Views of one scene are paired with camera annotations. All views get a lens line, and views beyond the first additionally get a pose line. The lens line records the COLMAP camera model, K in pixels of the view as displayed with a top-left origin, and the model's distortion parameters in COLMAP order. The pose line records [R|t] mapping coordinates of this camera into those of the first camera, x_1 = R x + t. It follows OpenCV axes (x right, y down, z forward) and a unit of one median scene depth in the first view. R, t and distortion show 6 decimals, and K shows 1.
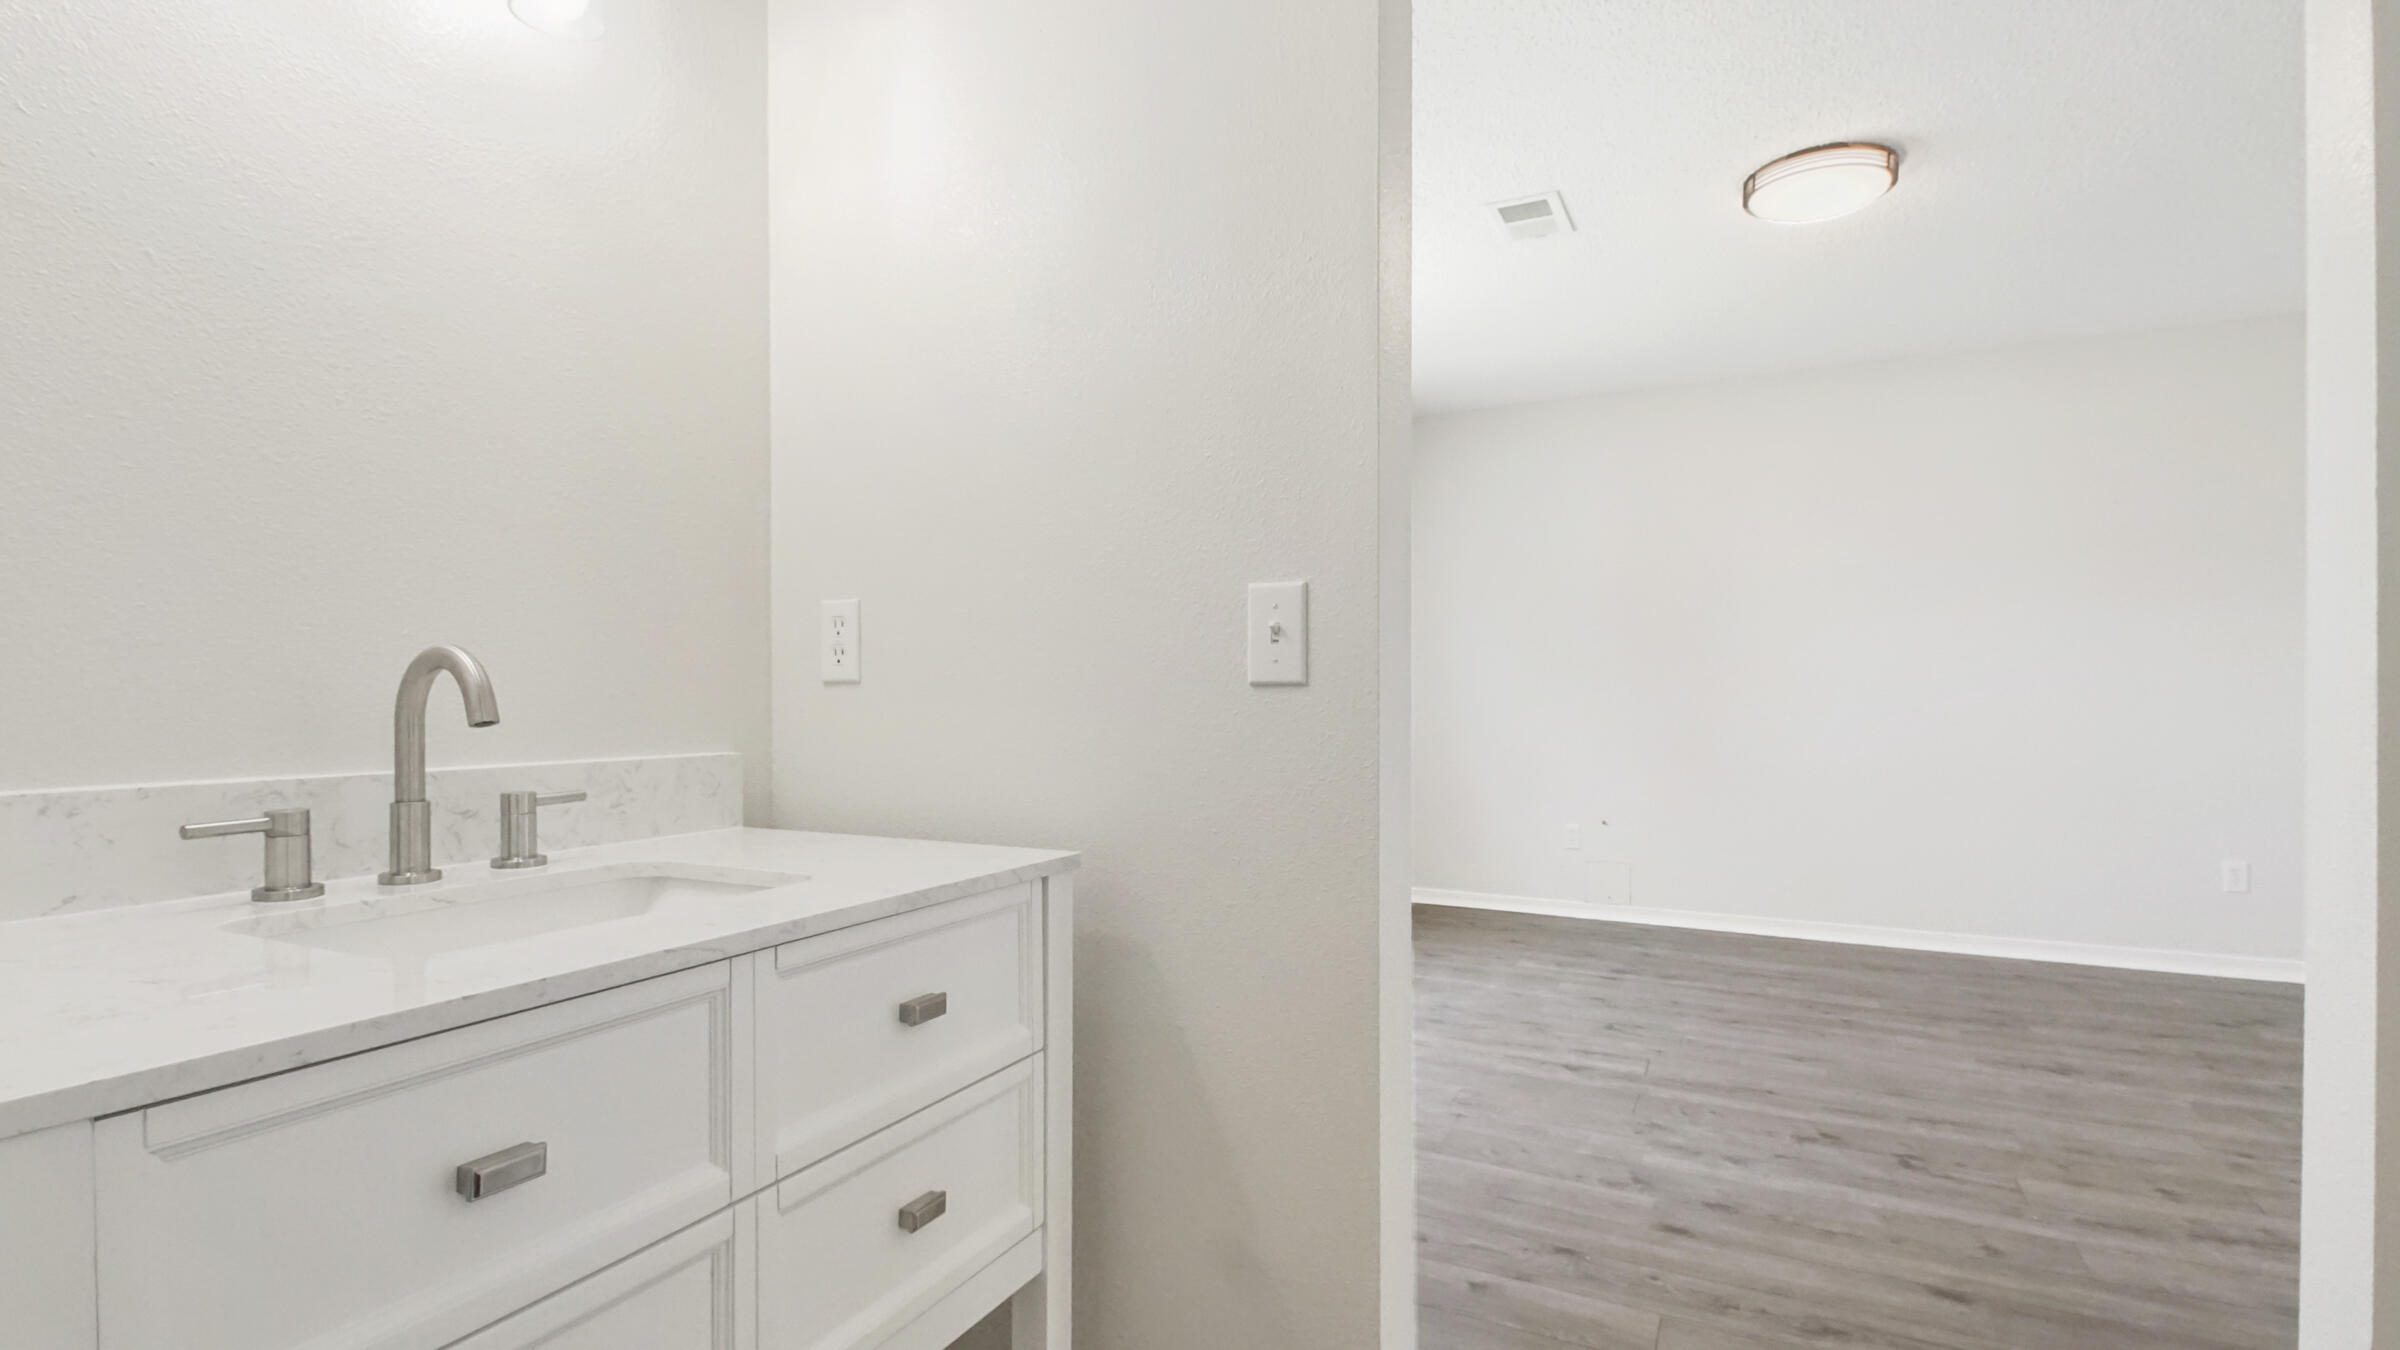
lens RADIAL K [[1178.7, 0, 1154.9], [0, 1178.7, 690.5], [0, 0, 1]] dist [-0.001230, -0.001529]
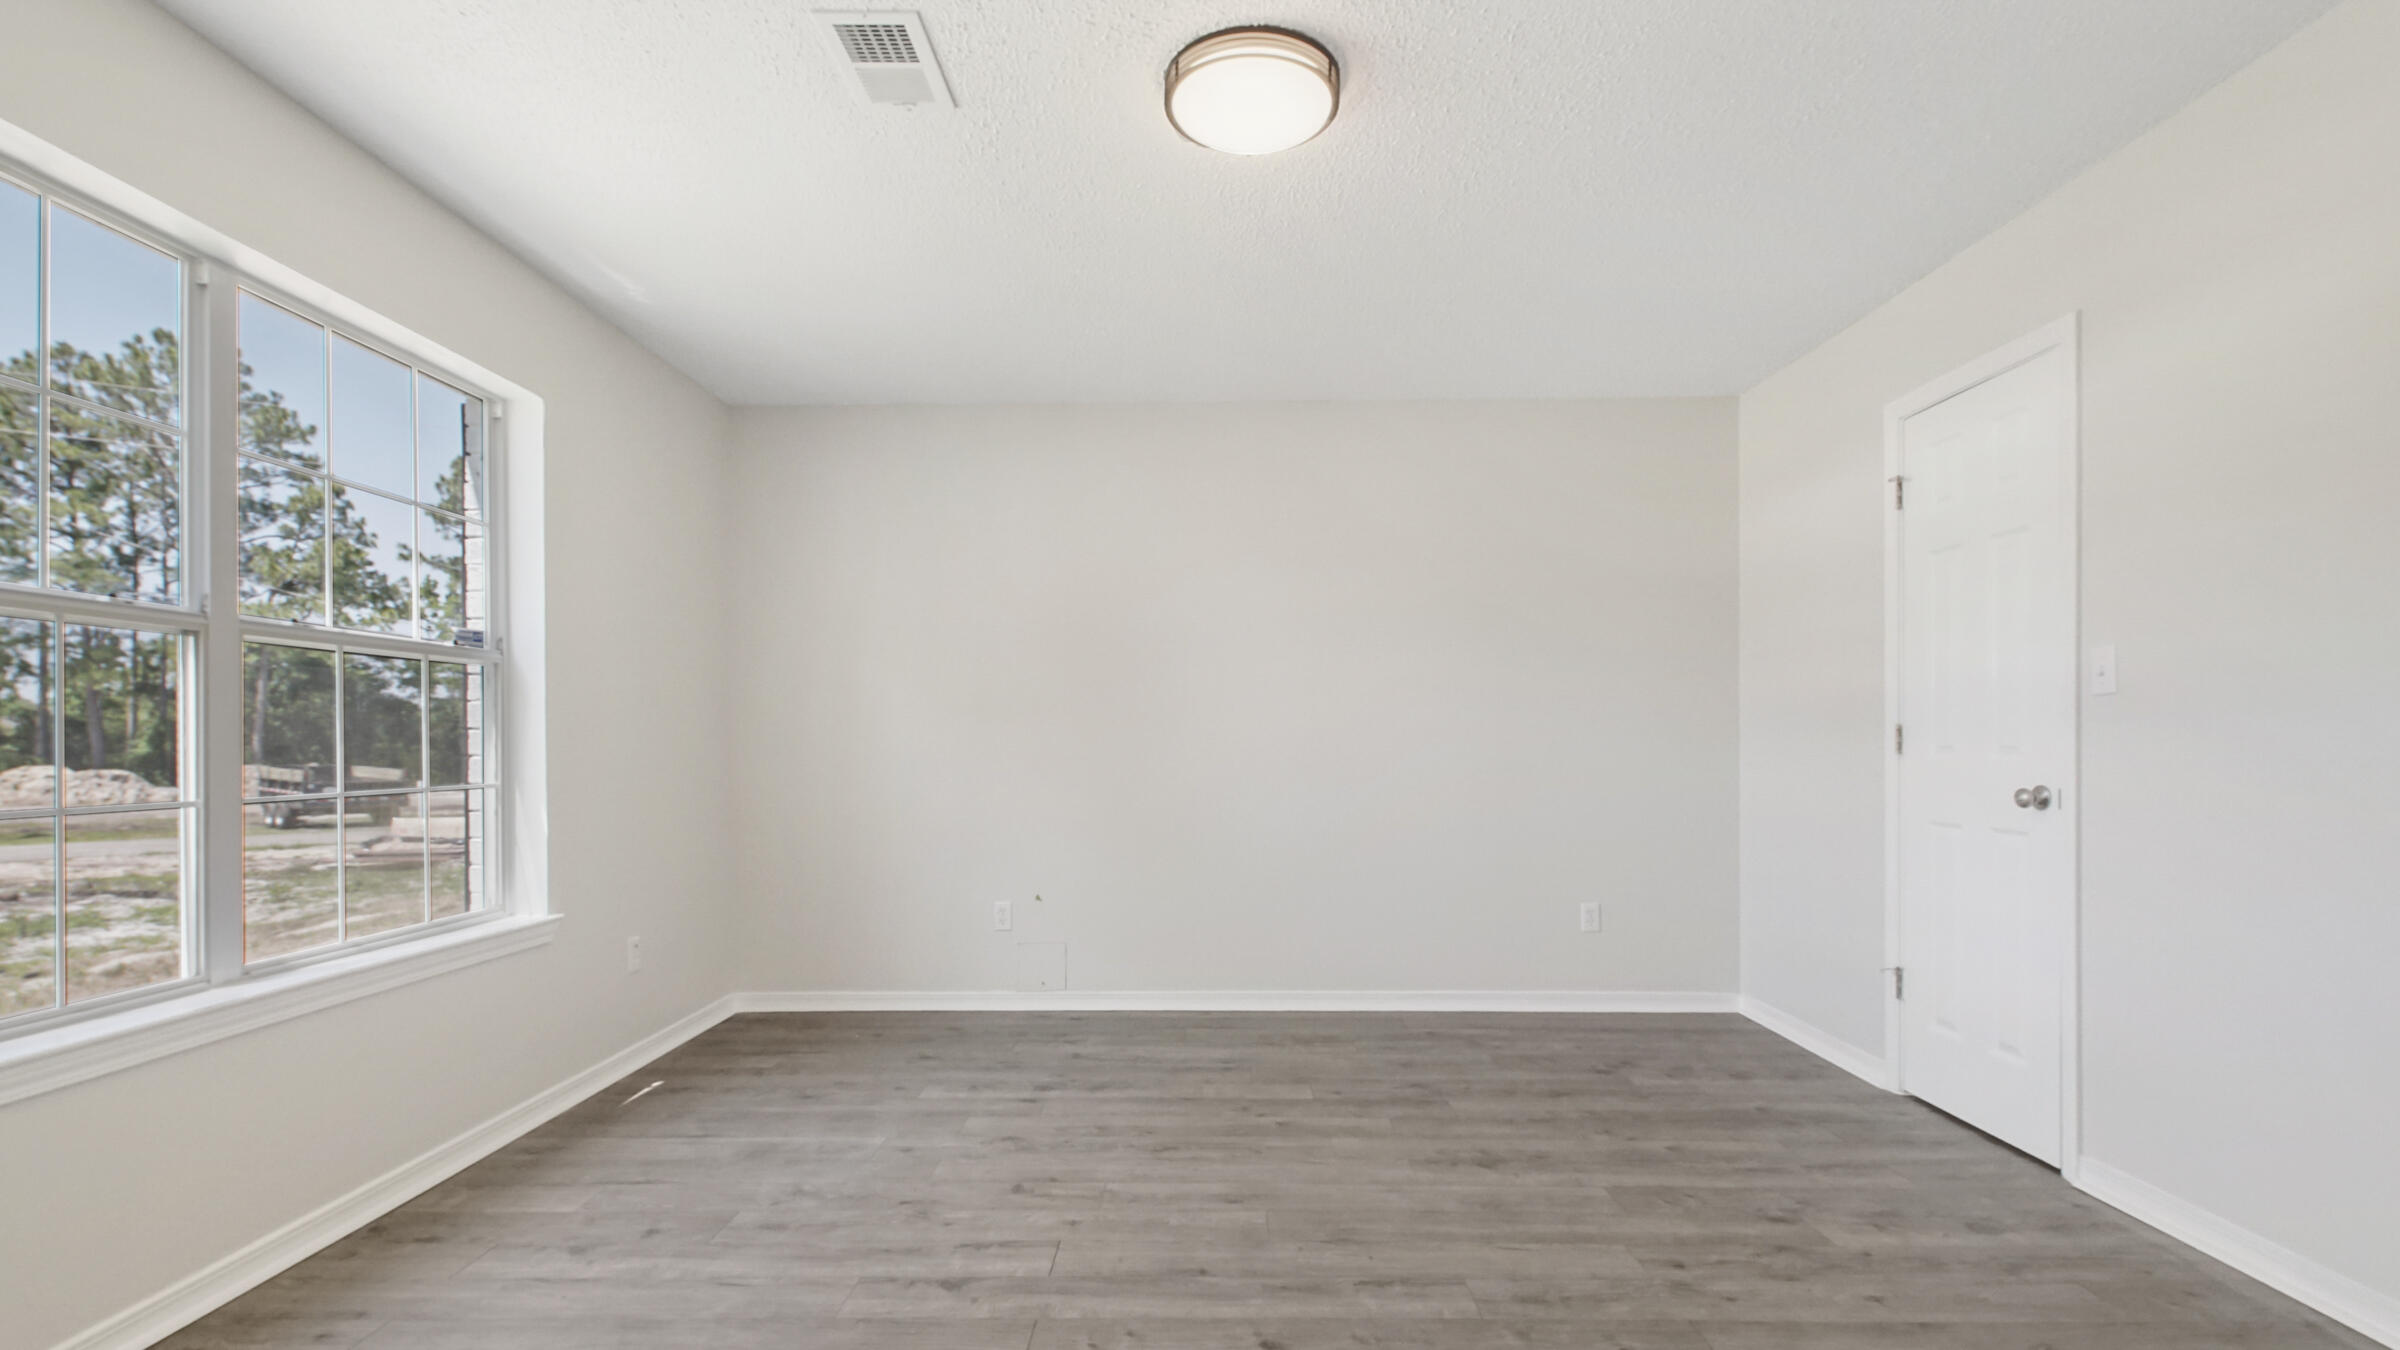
lens RADIAL K [[1073.1, 0, 1205.7], [0, 1073.1, 743.5], [0, 0, 1]] dist [0.018744, -0.000285]
pose [[0.888907, -0.002568, 0.458081, 0.185181], [0.004473, 0.999985, -0.003072, 0.000395], [-0.458066, 0.004780, 0.888905, 0.339757]]
